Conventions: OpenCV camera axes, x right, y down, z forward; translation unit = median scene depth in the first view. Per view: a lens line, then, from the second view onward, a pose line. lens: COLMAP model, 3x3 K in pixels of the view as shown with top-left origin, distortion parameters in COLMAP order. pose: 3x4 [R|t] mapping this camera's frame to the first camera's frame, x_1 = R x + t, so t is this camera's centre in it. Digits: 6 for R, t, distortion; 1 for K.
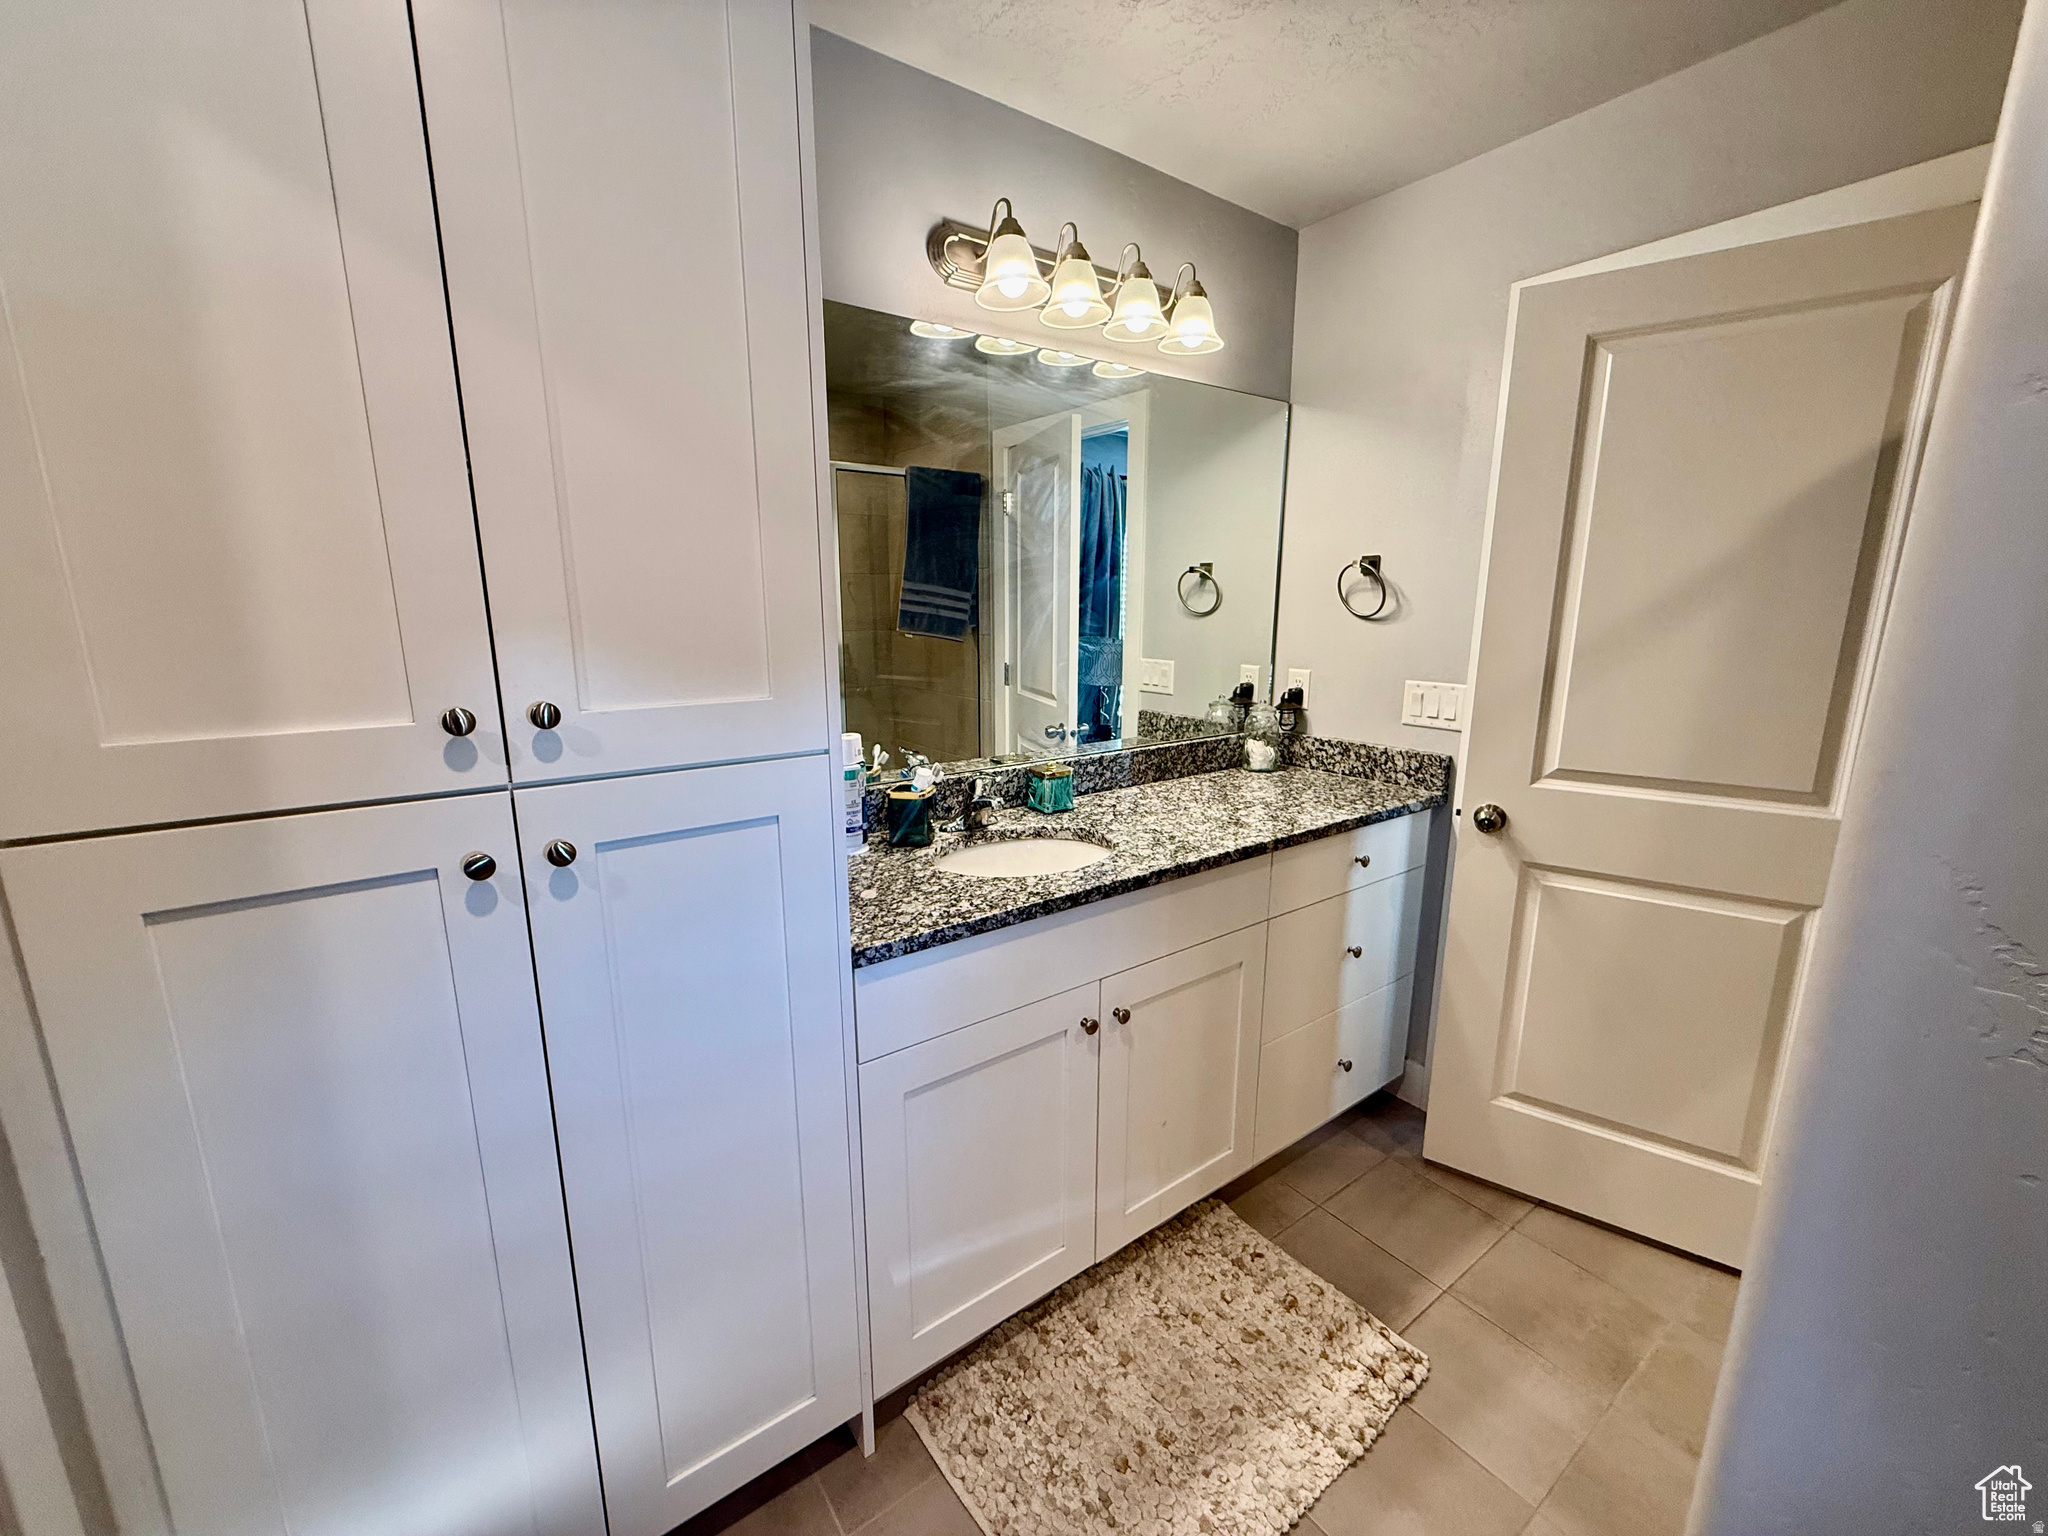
lens RADIAL K [[816.3, 0, 1009.3], [0, 816.3, 776.8], [0, 0, 1]] dist [-0.000422, 0.000025]
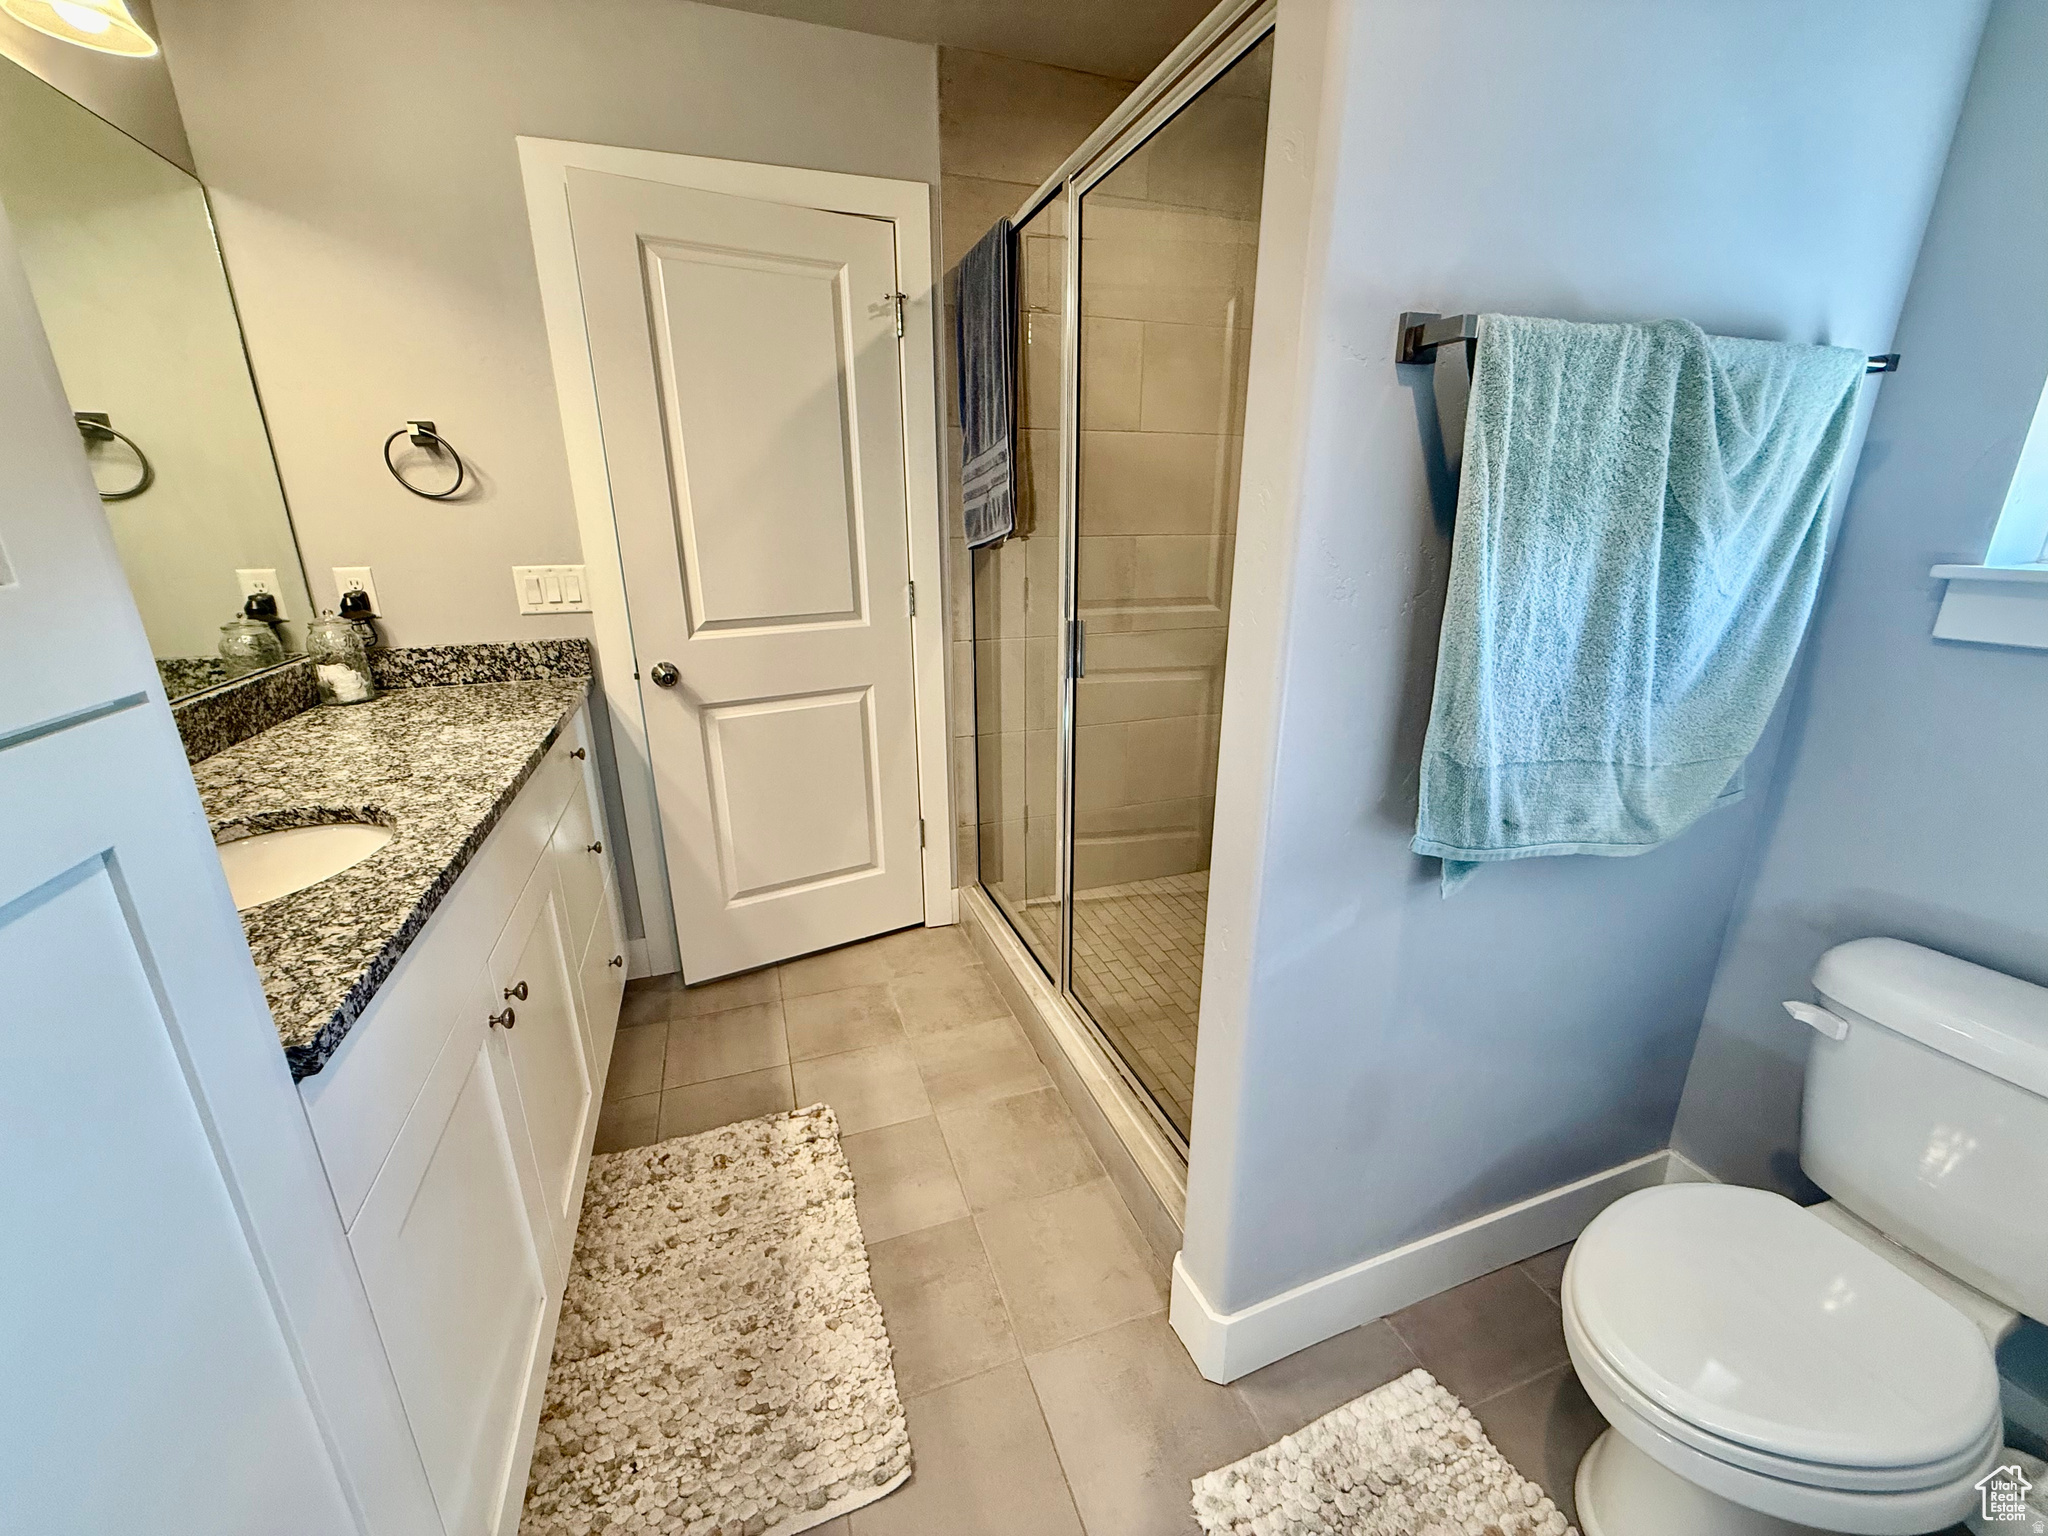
lens RADIAL K [[816.3, 0, 1027.6], [0, 816.3, 776.5], [0, 0, 1]] dist [-0.000422, 0.000025]
pose [[0.272069, -0.297111, 0.915261, -0.378699], [0.207737, 0.946847, 0.245613, 0.002494], [-0.939587, 0.123310, 0.319329, 0.248476]]
